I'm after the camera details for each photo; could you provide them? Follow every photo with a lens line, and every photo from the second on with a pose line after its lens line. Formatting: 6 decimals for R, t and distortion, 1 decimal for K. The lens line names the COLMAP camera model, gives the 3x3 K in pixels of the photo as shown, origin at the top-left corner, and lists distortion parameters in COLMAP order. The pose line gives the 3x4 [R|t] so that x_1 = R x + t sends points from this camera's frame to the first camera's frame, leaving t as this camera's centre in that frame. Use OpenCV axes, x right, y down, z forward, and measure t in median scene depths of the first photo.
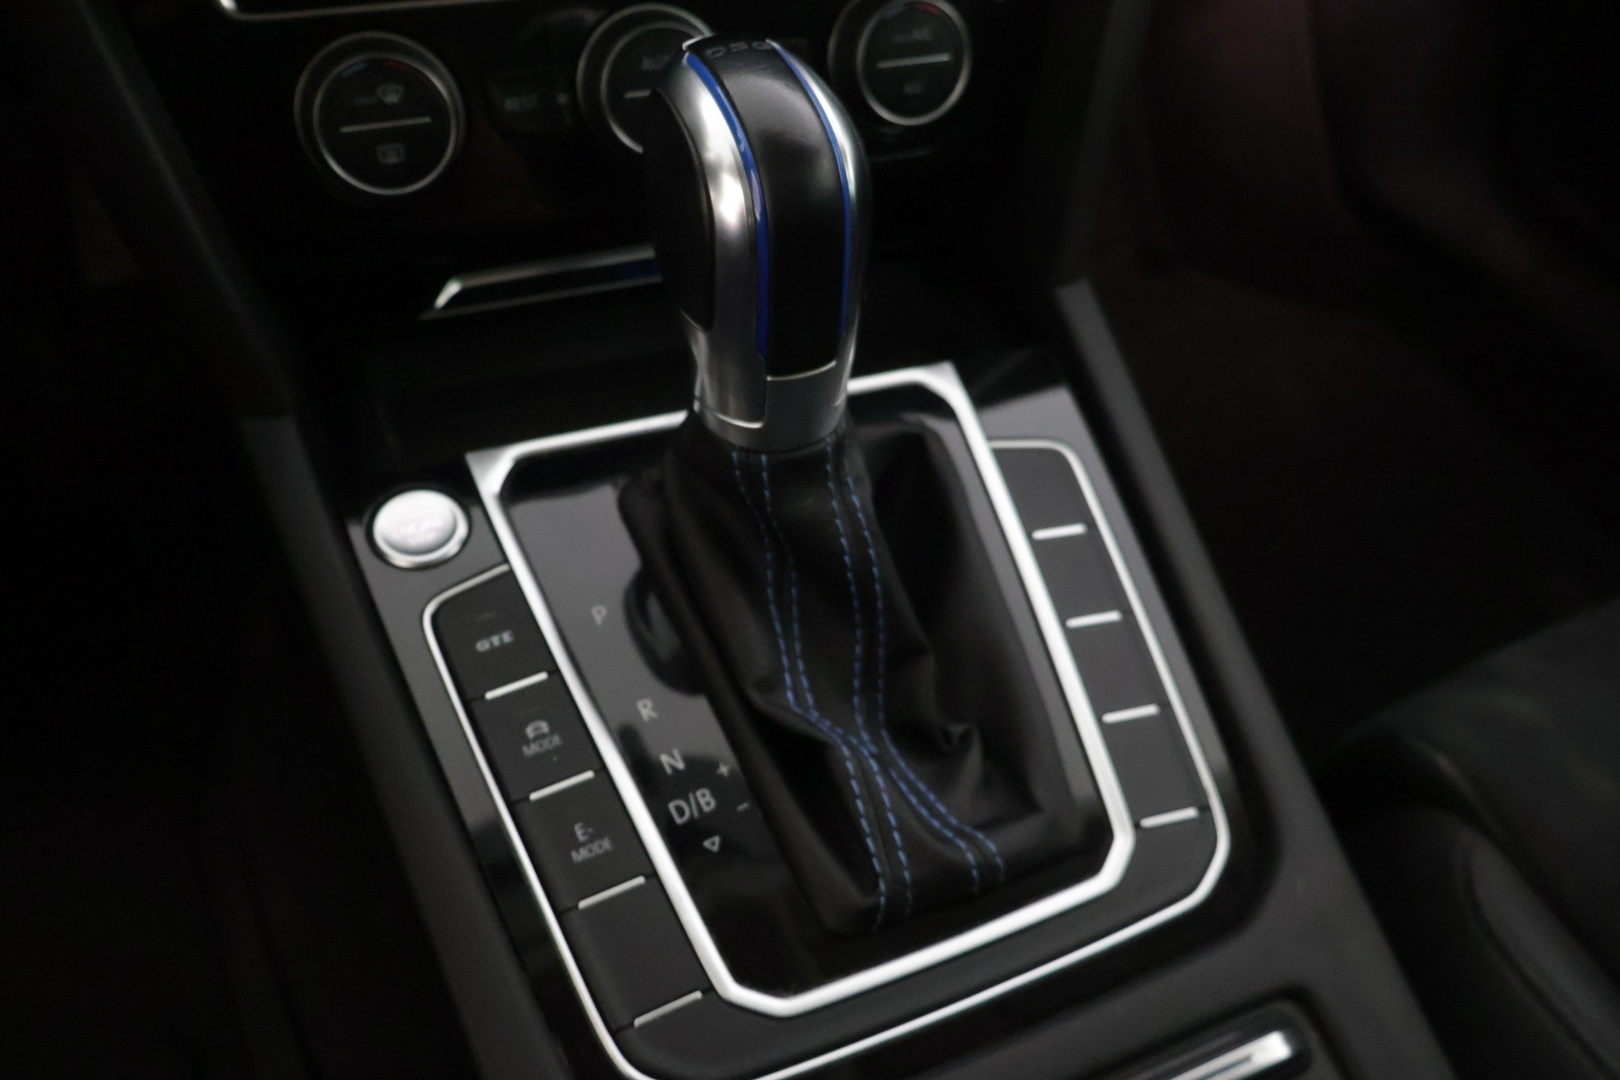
lens RADIAL K [[1334.4, 0, 802.1], [0, 1334.4, 538.3], [0, 0, 1]] dist [-0.004804, -0.009191]
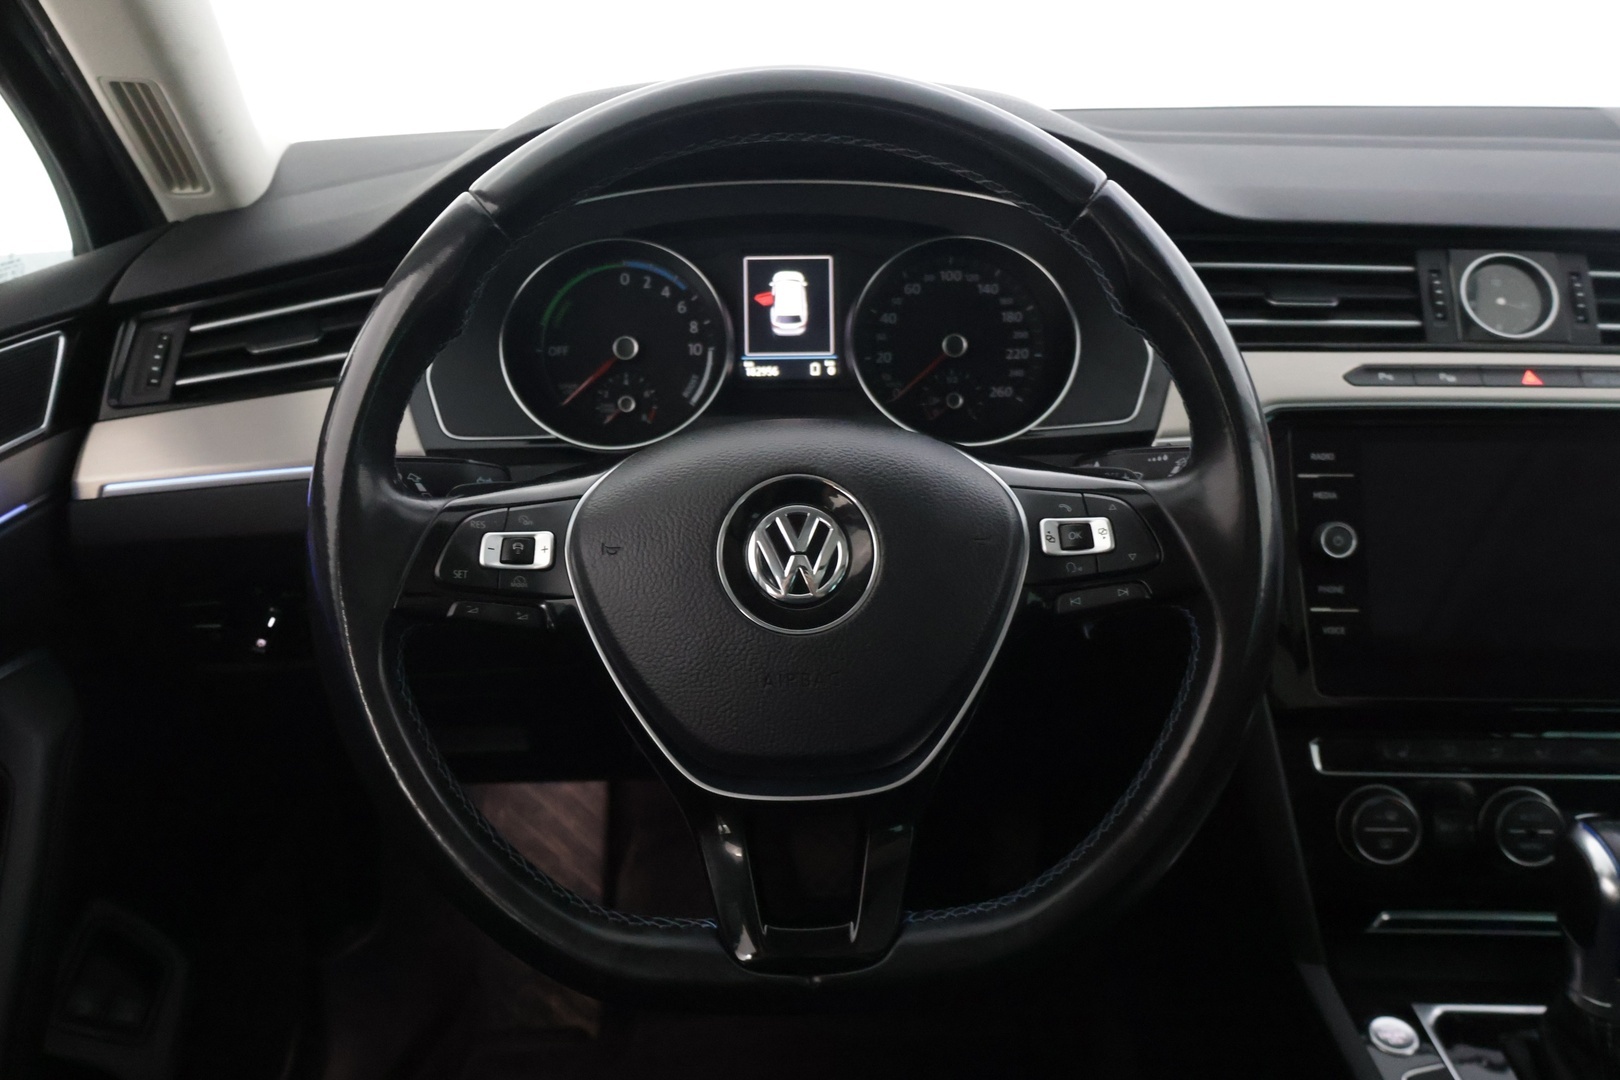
lens RADIAL K [[1453.6, 0, 810.0], [0, 1453.6, 540.0], [0, 0, 1]] dist [-0.001495, 0.012942]
pose [[0.925756, 0.063552, -0.372742, -0.331543], [-0.228142, 0.880005, -0.416583, 0.430180], [0.301541, 0.470693, 0.829169, -1.326726]]
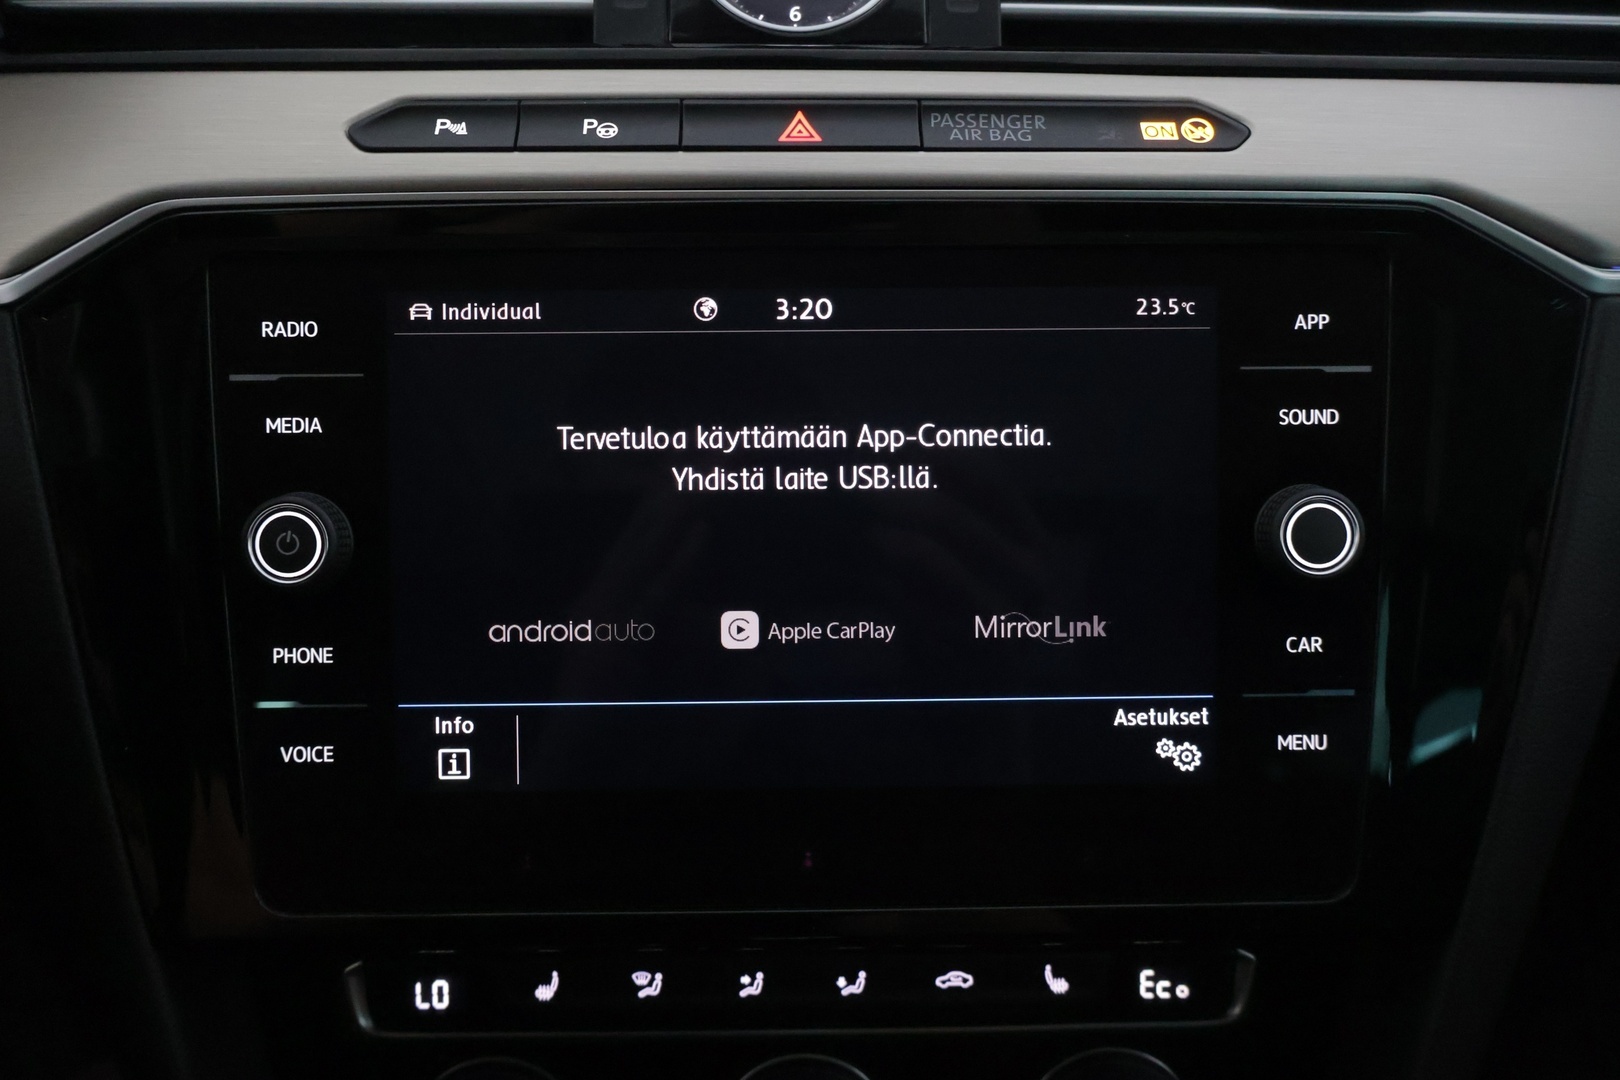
lens RADIAL K [[1334.4, 0, 802.1], [0, 1334.4, 538.3], [0, 0, 1]] dist [-0.004804, -0.009191]
pose [[0.941159, 0.097172, -0.323693, 0.144536], [-0.199793, 0.932465, -0.300985, -0.487304], [0.272585, 0.347947, 0.897012, 0.092530]]
